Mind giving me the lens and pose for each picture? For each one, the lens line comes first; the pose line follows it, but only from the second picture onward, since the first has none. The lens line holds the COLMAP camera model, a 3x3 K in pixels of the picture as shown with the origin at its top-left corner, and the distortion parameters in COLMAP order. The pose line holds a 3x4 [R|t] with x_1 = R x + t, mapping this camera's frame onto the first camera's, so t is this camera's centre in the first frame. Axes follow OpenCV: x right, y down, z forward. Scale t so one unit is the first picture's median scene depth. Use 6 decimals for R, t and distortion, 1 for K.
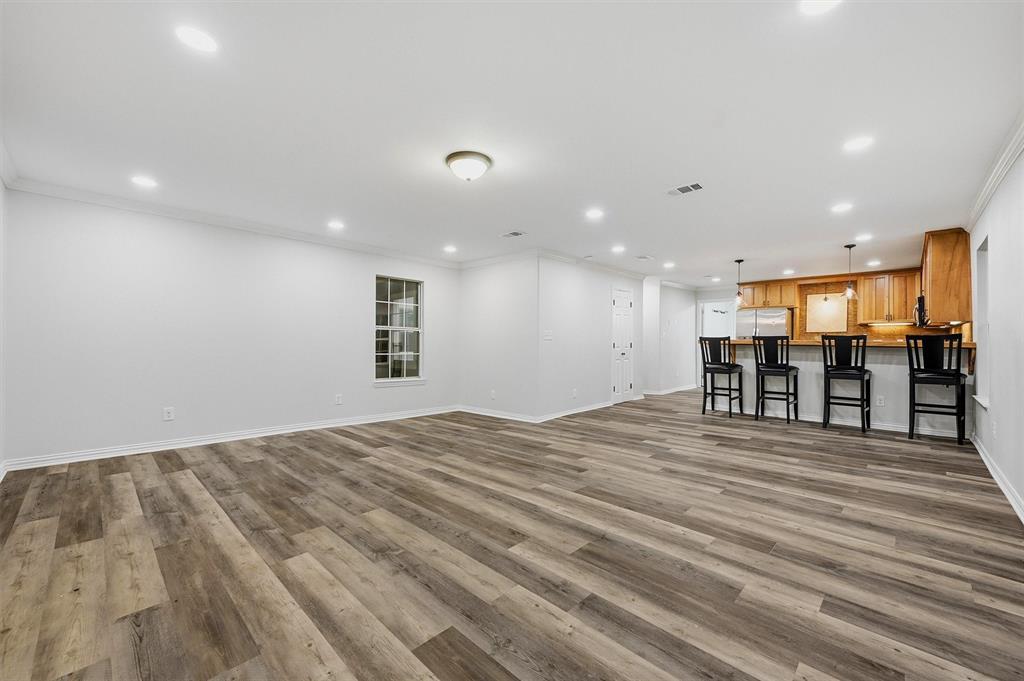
lens RADIAL K [[411.3, 0, 508.5], [0, 411.3, 345.6], [0, 0, 1]] dist [0.000081, 0.001026]
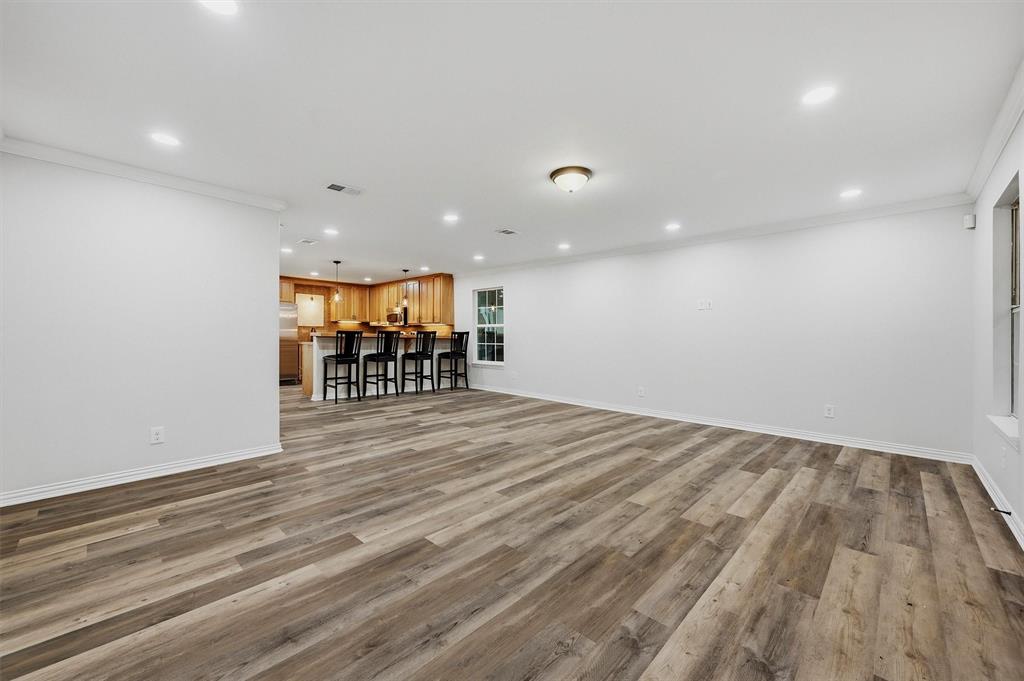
lens RADIAL K [[411.3, 0, 514.0], [0, 411.3, 340.3], [0, 0, 1]] dist [0.000081, 0.001026]
pose [[-0.022727, -0.011333, 0.999677, -1.169945], [0.001102, 0.999935, 0.011361, -0.014086], [-0.999741, 0.001359, -0.022713, 1.148150]]
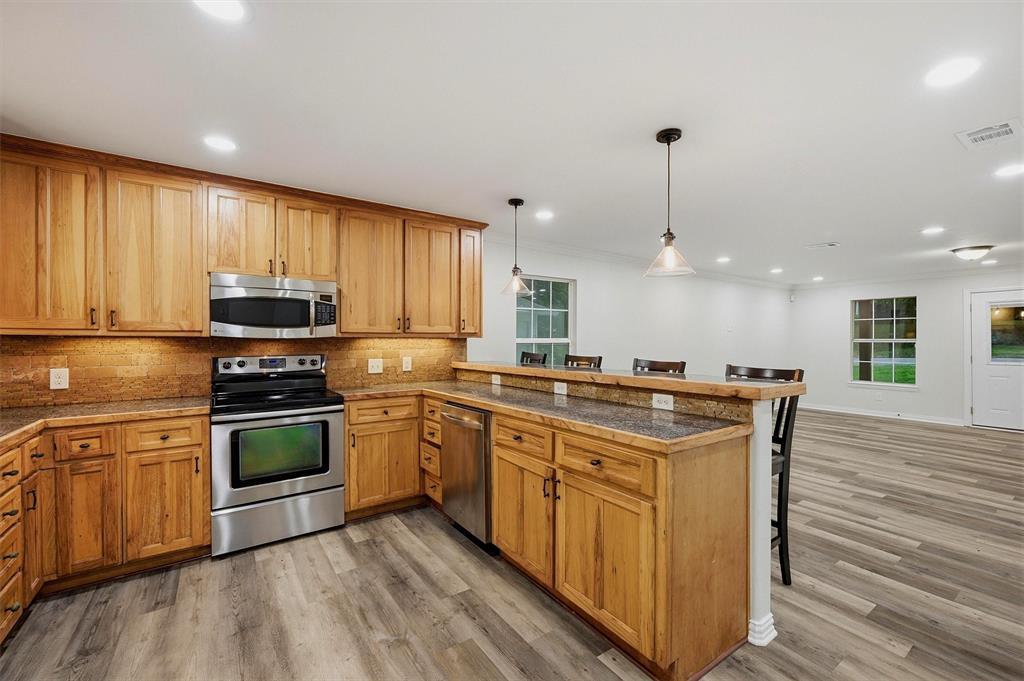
lens RADIAL K [[422.0, 0, 512.4], [0, 422.0, 339.9], [0, 0, 1]] dist [-0.001444, -0.000072]
pose [[-0.983902, -0.008124, 0.178524, 1.280191], [-0.005702, 0.999885, 0.014073, -0.102994], [-0.178618, 0.012829, -0.983835, 2.804533]]
